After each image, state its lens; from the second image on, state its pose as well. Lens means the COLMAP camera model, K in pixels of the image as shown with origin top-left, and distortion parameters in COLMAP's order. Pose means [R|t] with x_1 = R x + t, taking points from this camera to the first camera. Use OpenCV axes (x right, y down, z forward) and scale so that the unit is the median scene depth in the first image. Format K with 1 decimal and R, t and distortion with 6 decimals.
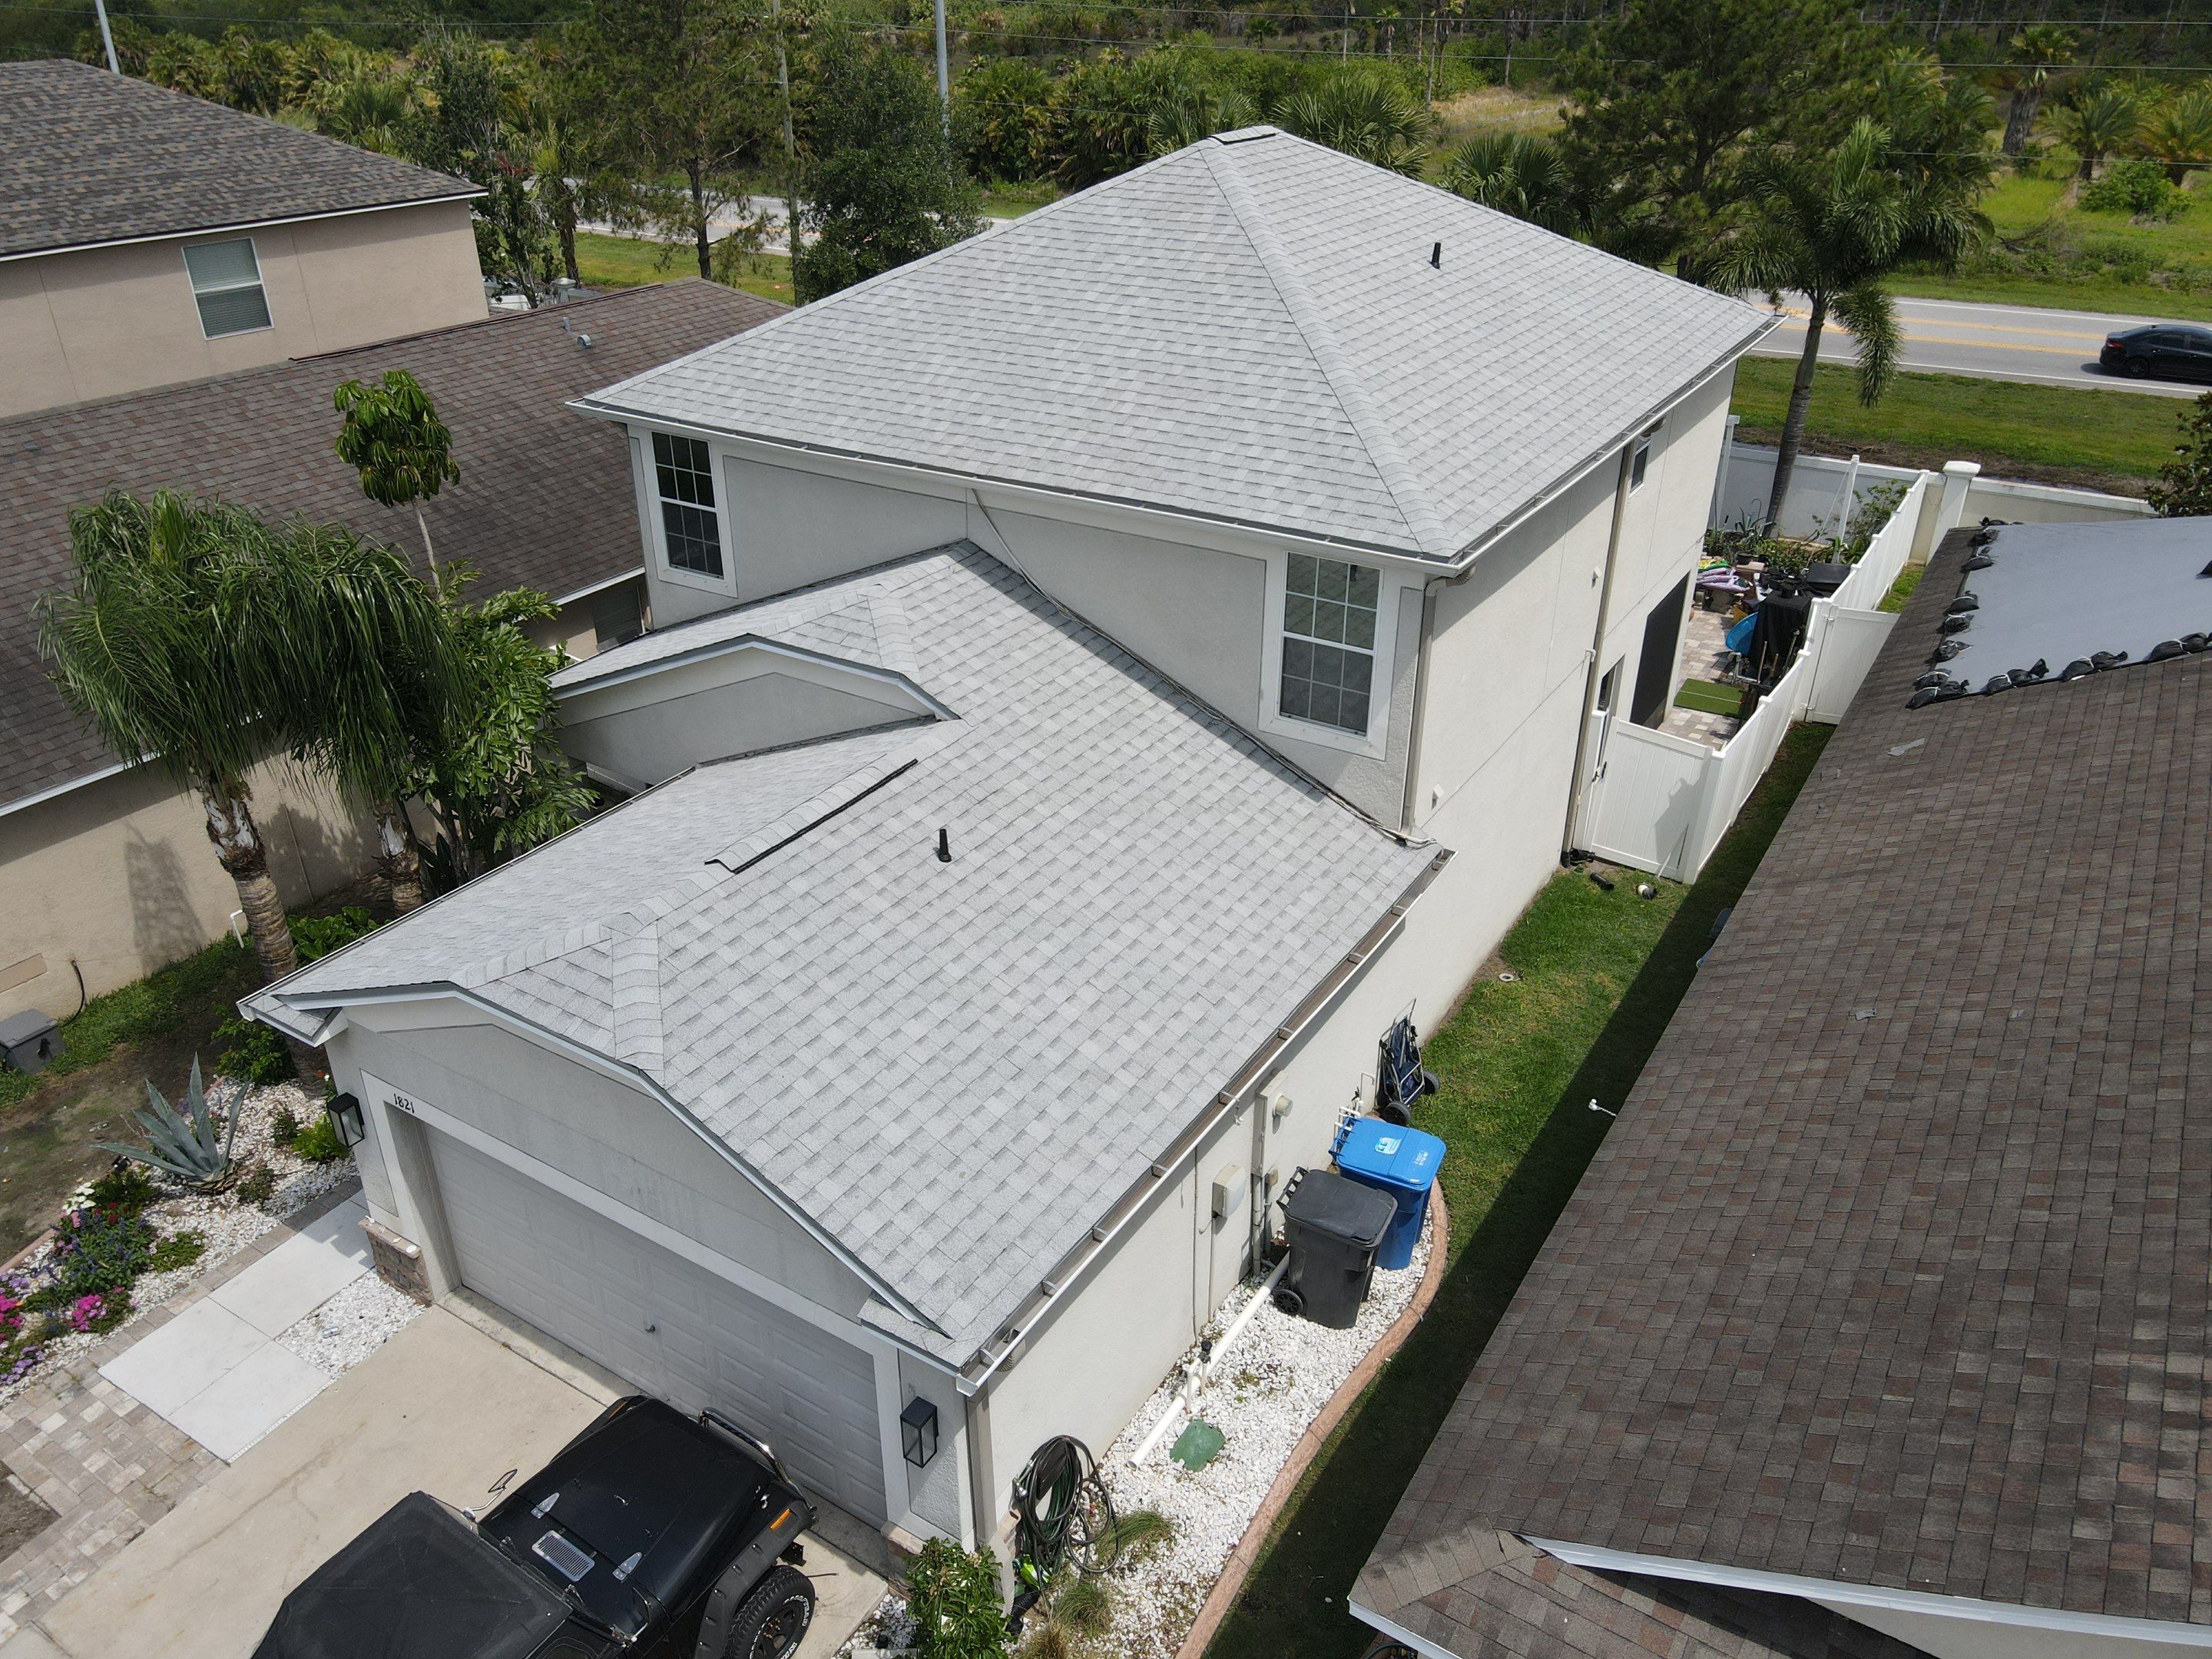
lens RADIAL K [[1625.9, 0, 1089.3], [0, 1625.9, 811.5], [0, 0, 1]] dist [-0.002318, 0.029169]
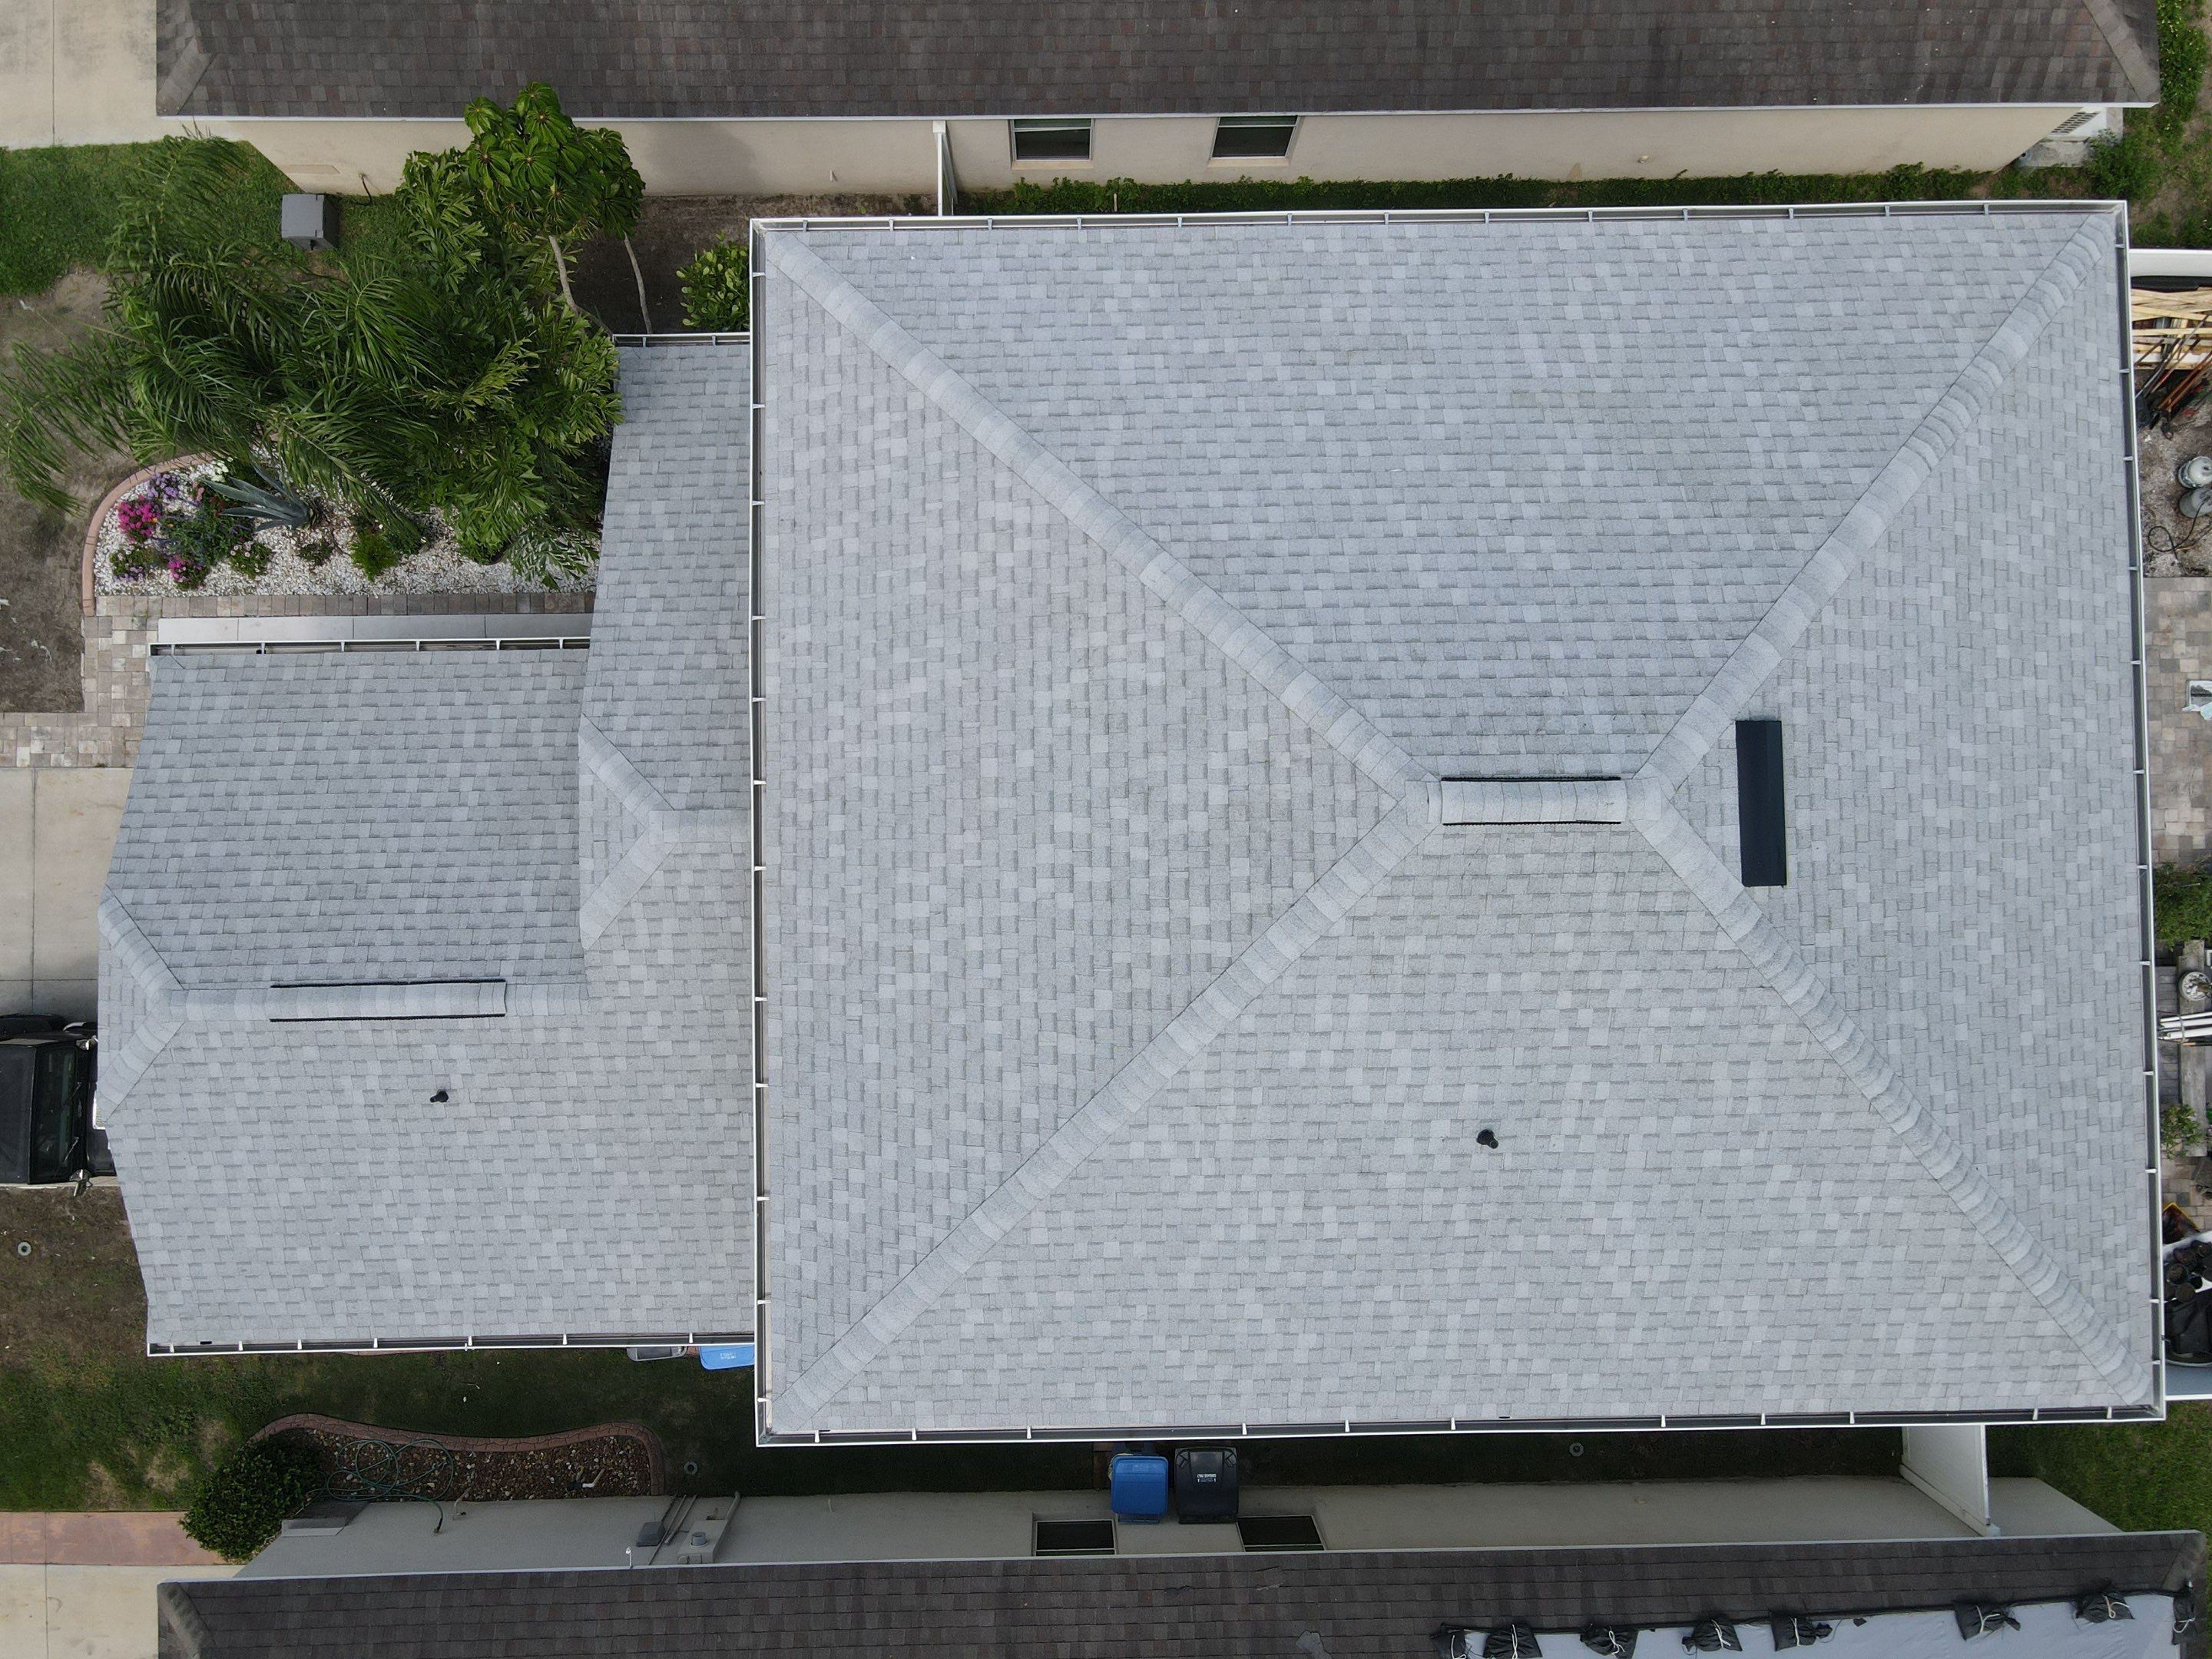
lens RADIAL K [[1625.9, 0, 1086.2], [0, 1625.9, 827.8], [0, 0, 1]] dist [-0.002318, 0.029169]
pose [[0.550599, 0.834735, -0.007585, 0.016207], [-0.405453, 0.275361, 0.871656, -1.098766], [0.729691, -0.476858, 0.490059, 0.724405]]
